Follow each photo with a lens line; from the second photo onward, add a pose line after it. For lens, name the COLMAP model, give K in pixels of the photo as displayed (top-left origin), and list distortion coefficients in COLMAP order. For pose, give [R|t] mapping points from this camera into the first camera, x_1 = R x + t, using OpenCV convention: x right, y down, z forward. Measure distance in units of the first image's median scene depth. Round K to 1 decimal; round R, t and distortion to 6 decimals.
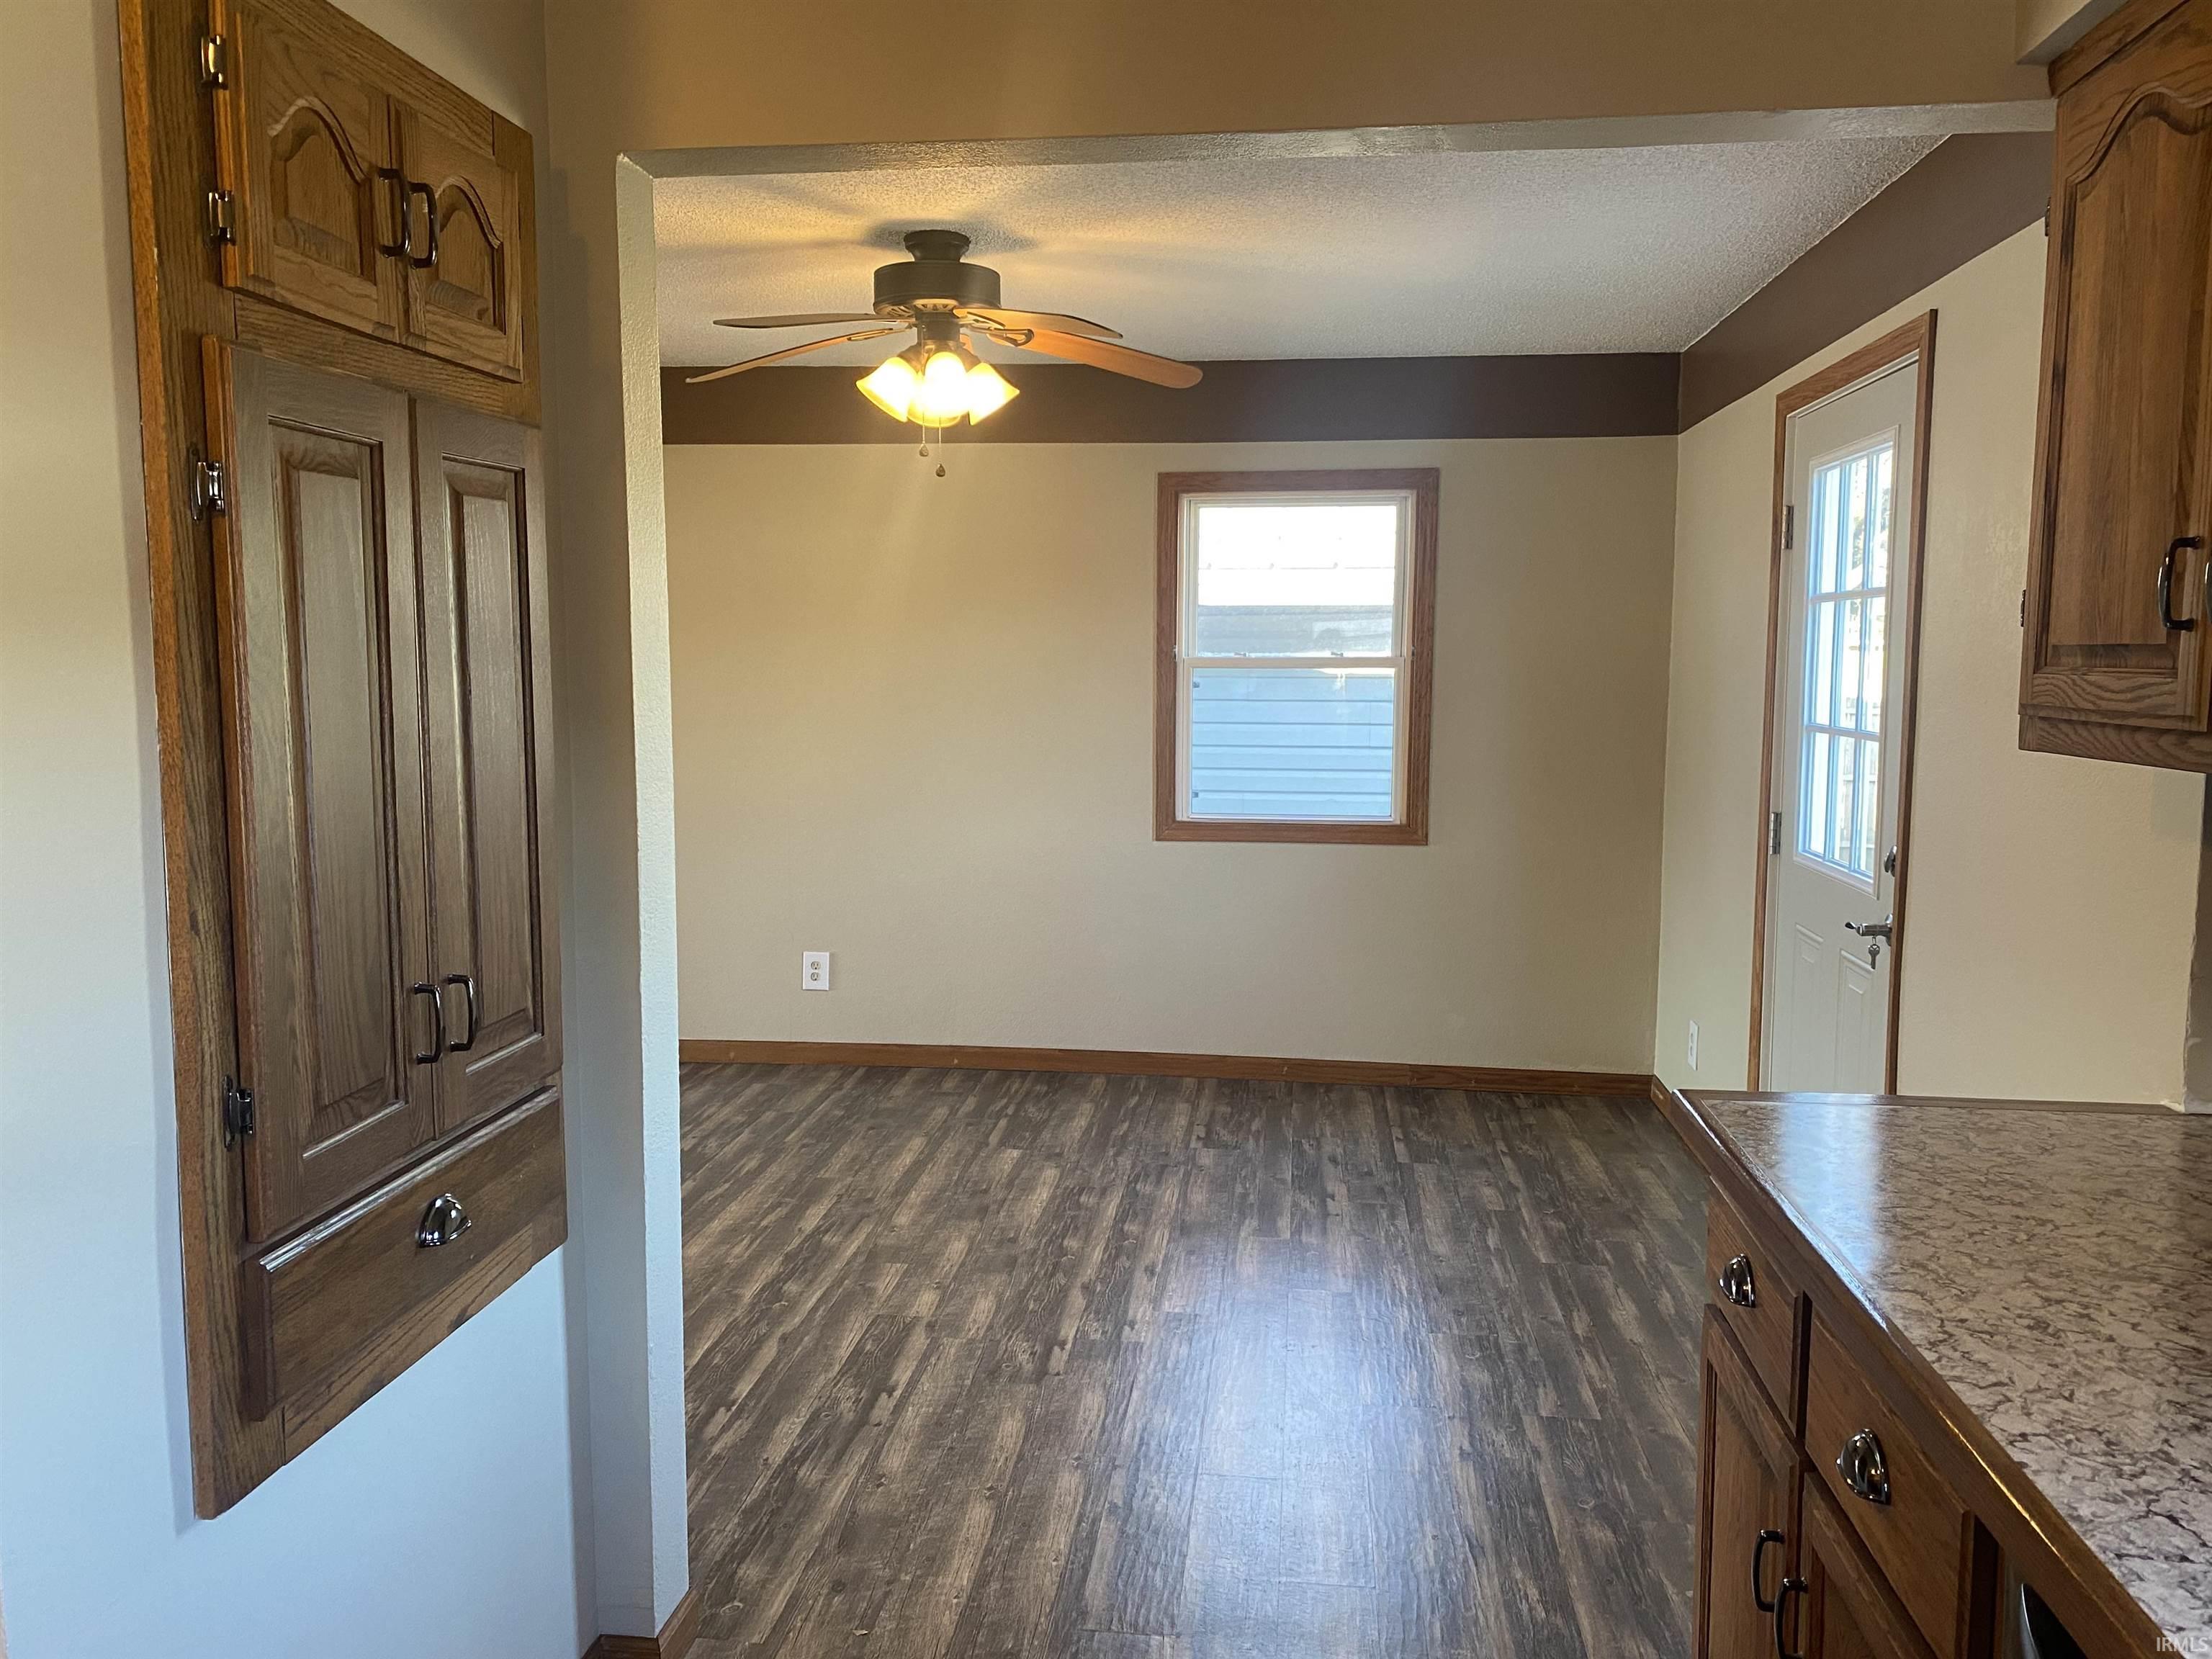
lens RADIAL K [[1666.4, 0, 1091.1], [0, 1666.4, 830.8], [0, 0, 1]] dist [0.017916, -0.019527]
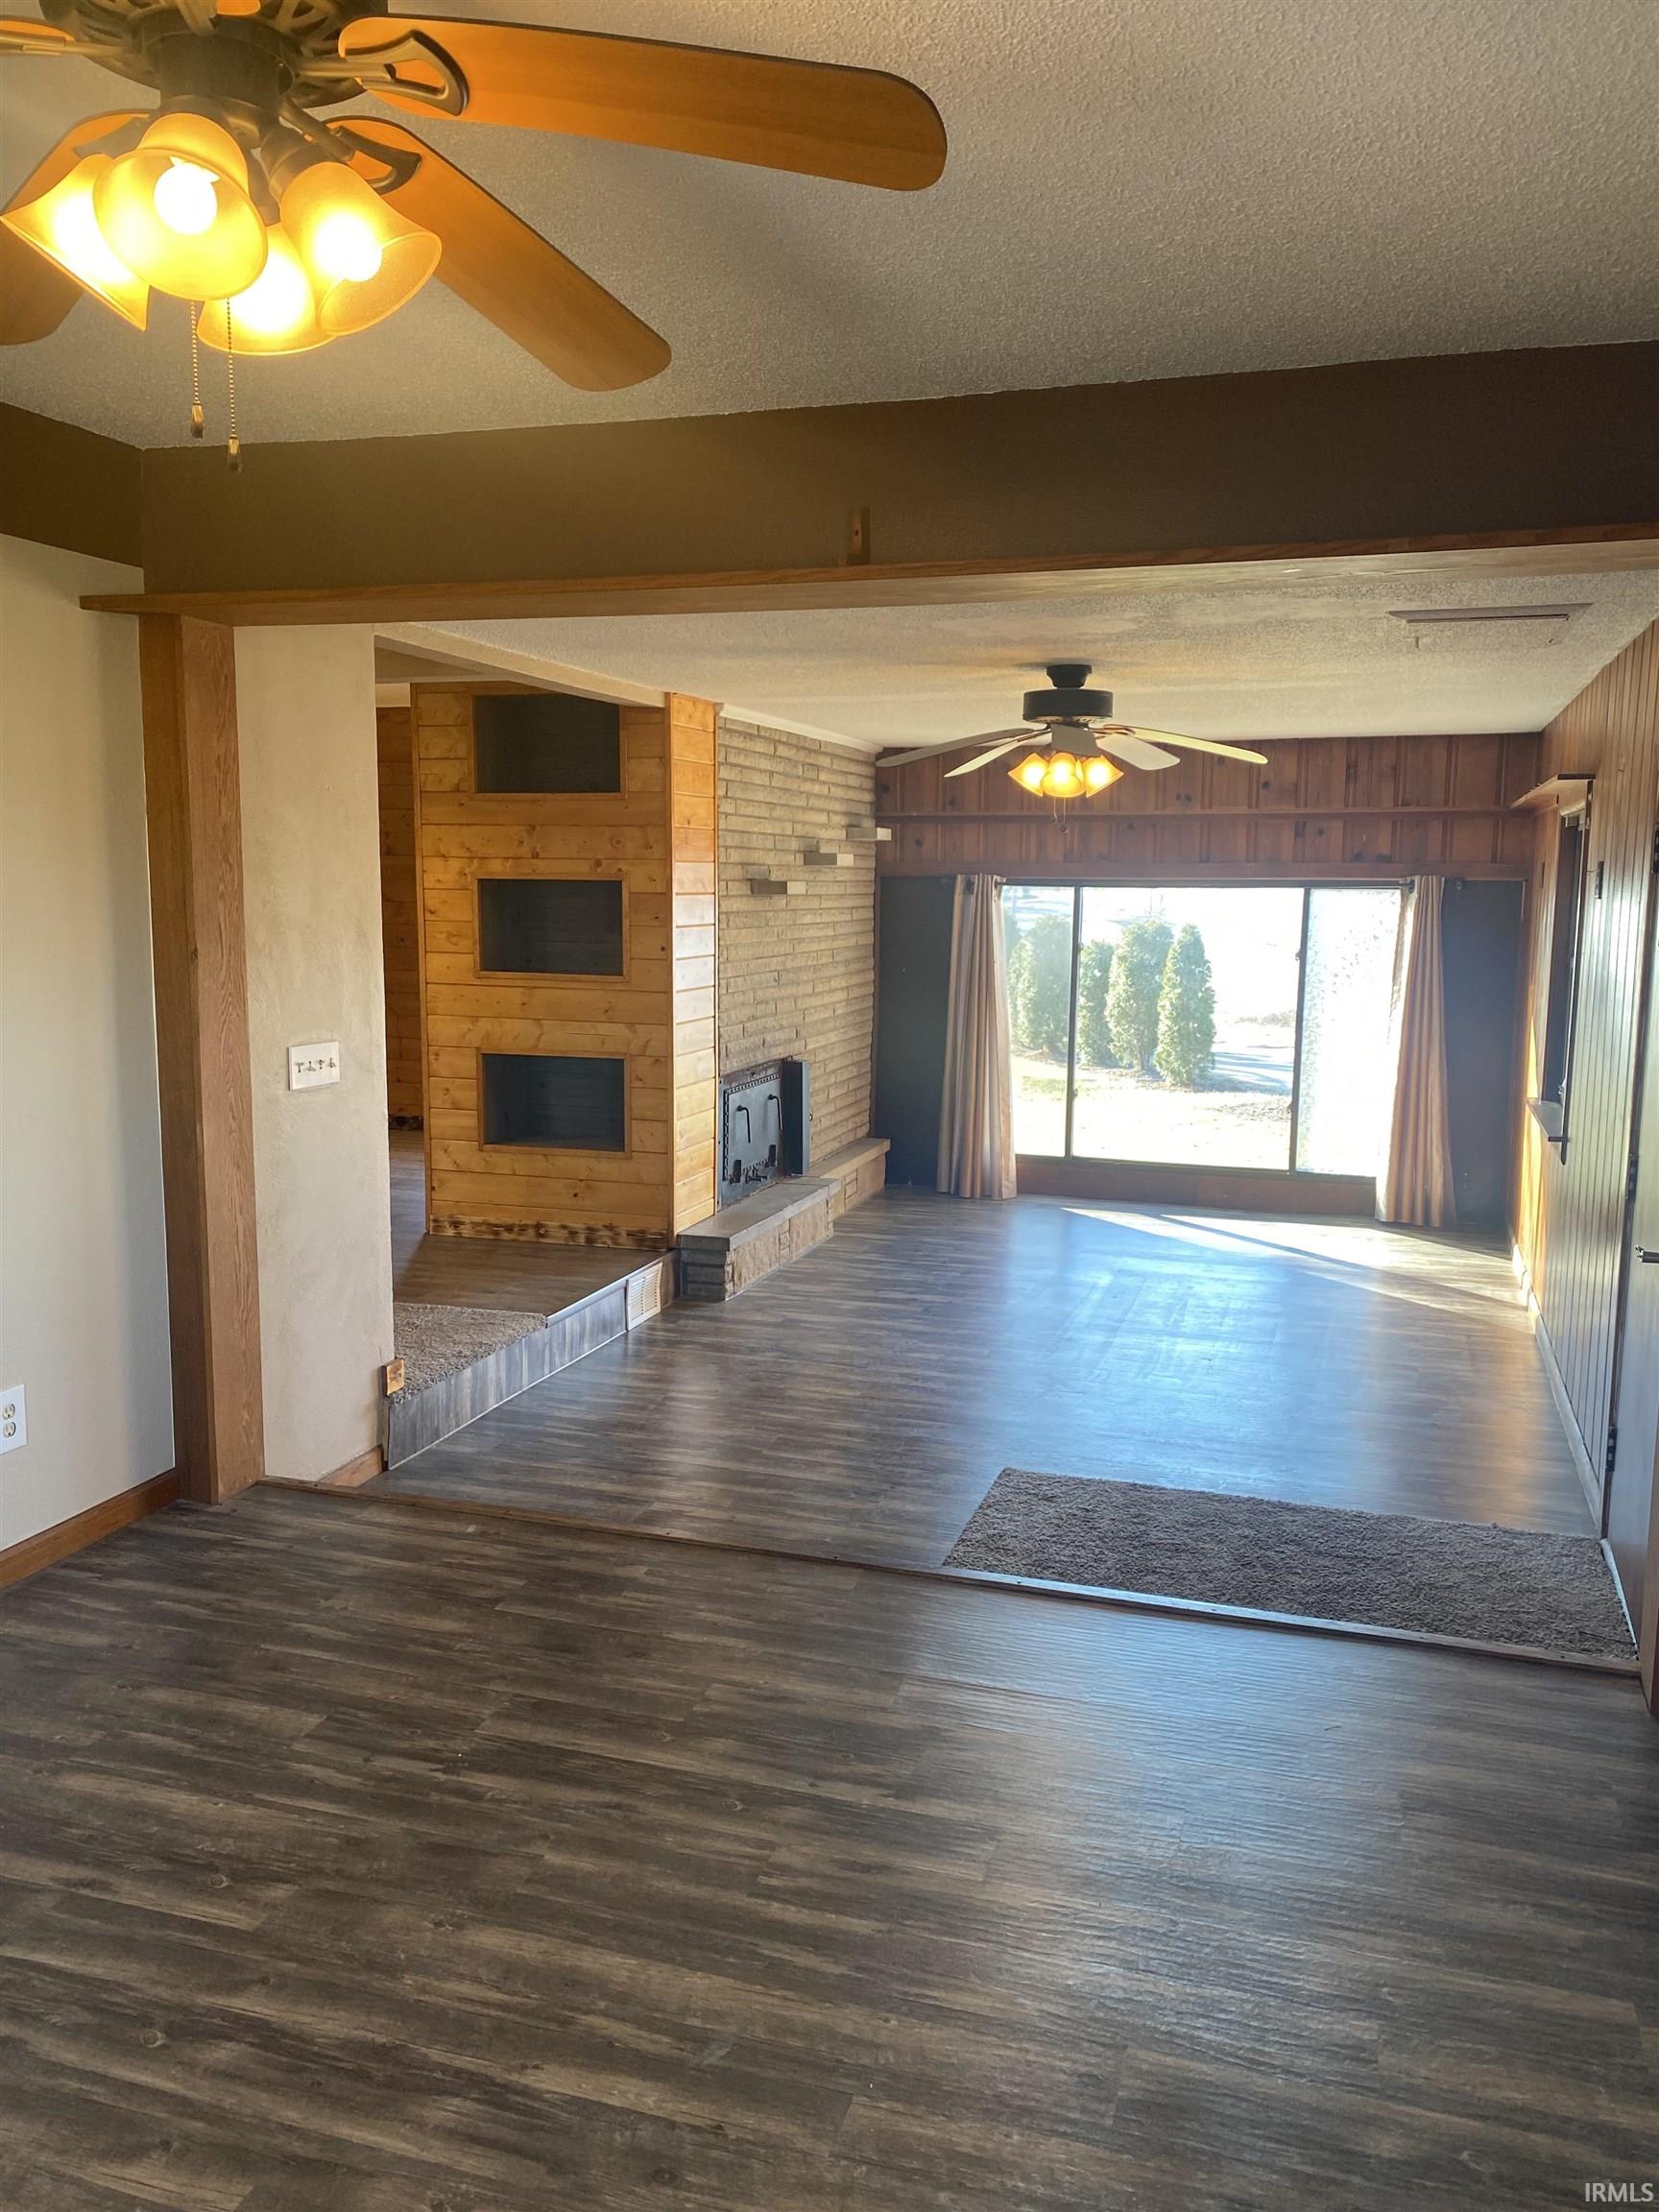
lens RADIAL K [[1666.4, 0, 849.6], [0, 1666.4, 1106.9], [0, 0, 1]] dist [0.017916, -0.019527]
pose [[-0.169596, 0.134277, -0.976323, 0.283883], [-0.120815, 0.980369, 0.155820, -0.146456], [0.978080, 0.144380, -0.150044, 1.216393]]
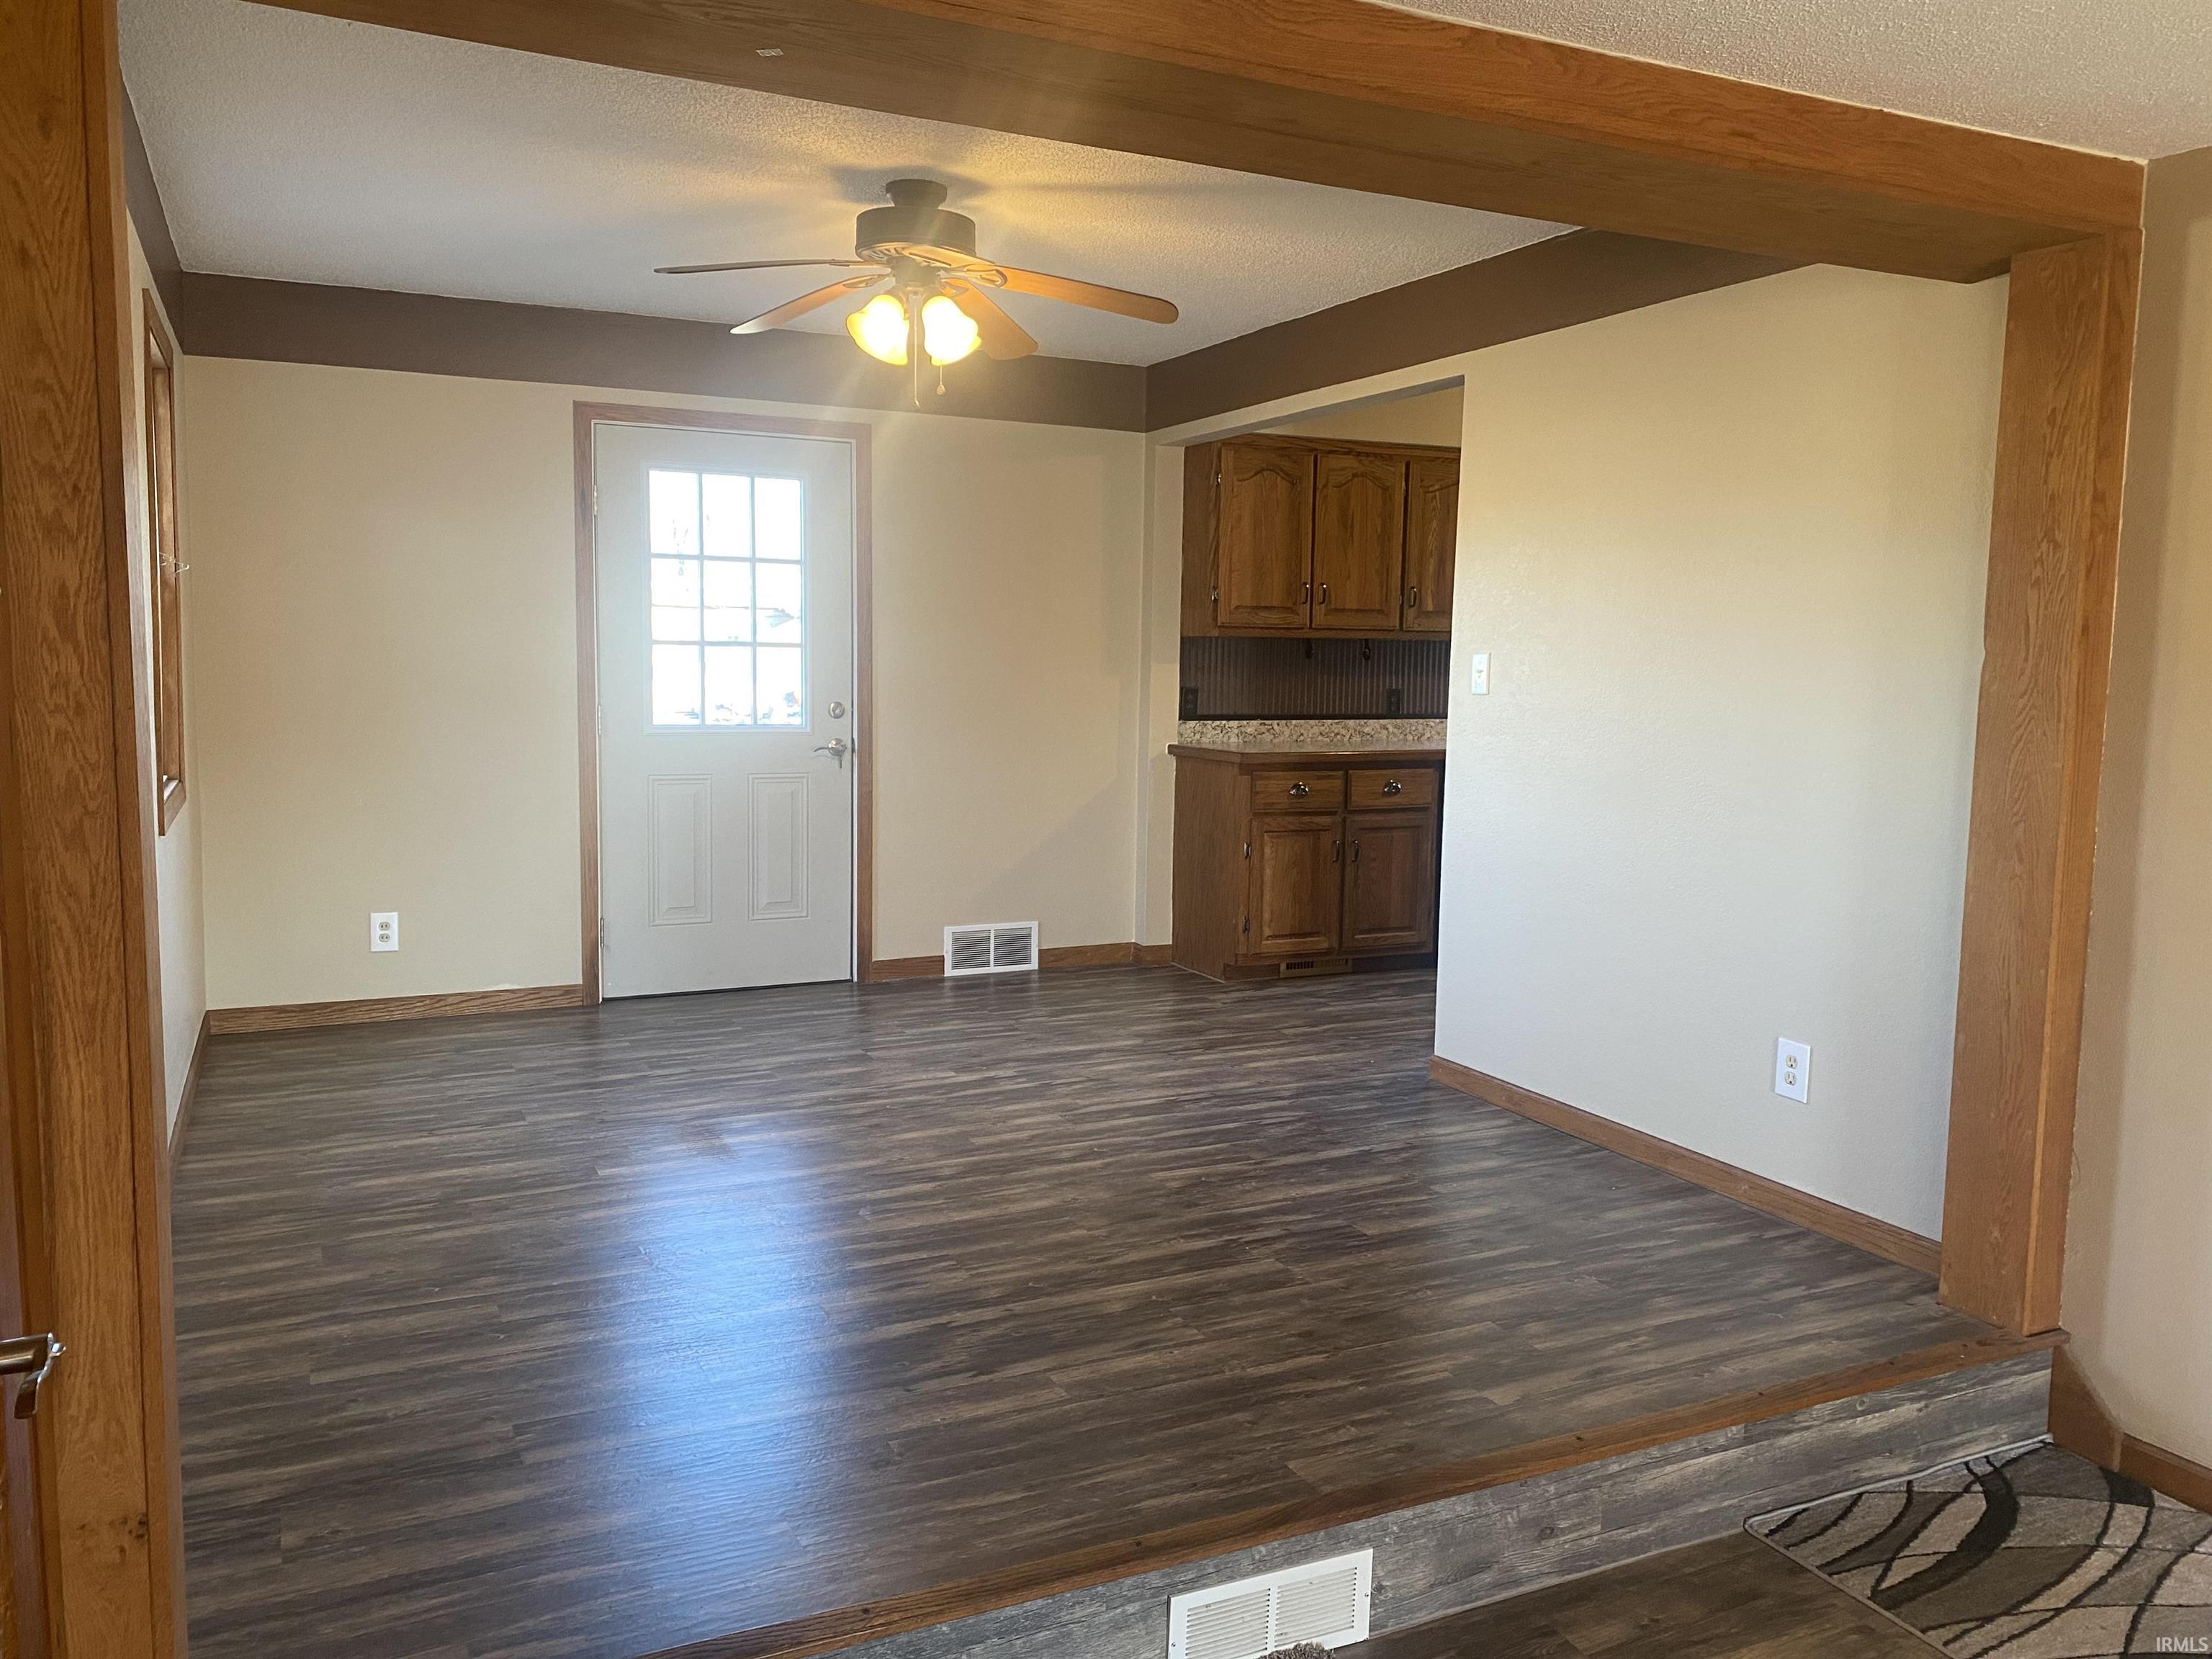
lens RADIAL K [[1666.4, 0, 1106.8], [0, 1666.4, 825.3], [0, 0, 1]] dist [0.017916, -0.019527]
pose [[-0.549160, -0.094623, 0.830343, -1.074489], [0.074727, 0.984030, 0.161558, -0.118344], [-0.832370, 0.150771, -0.533318, 1.504551]]
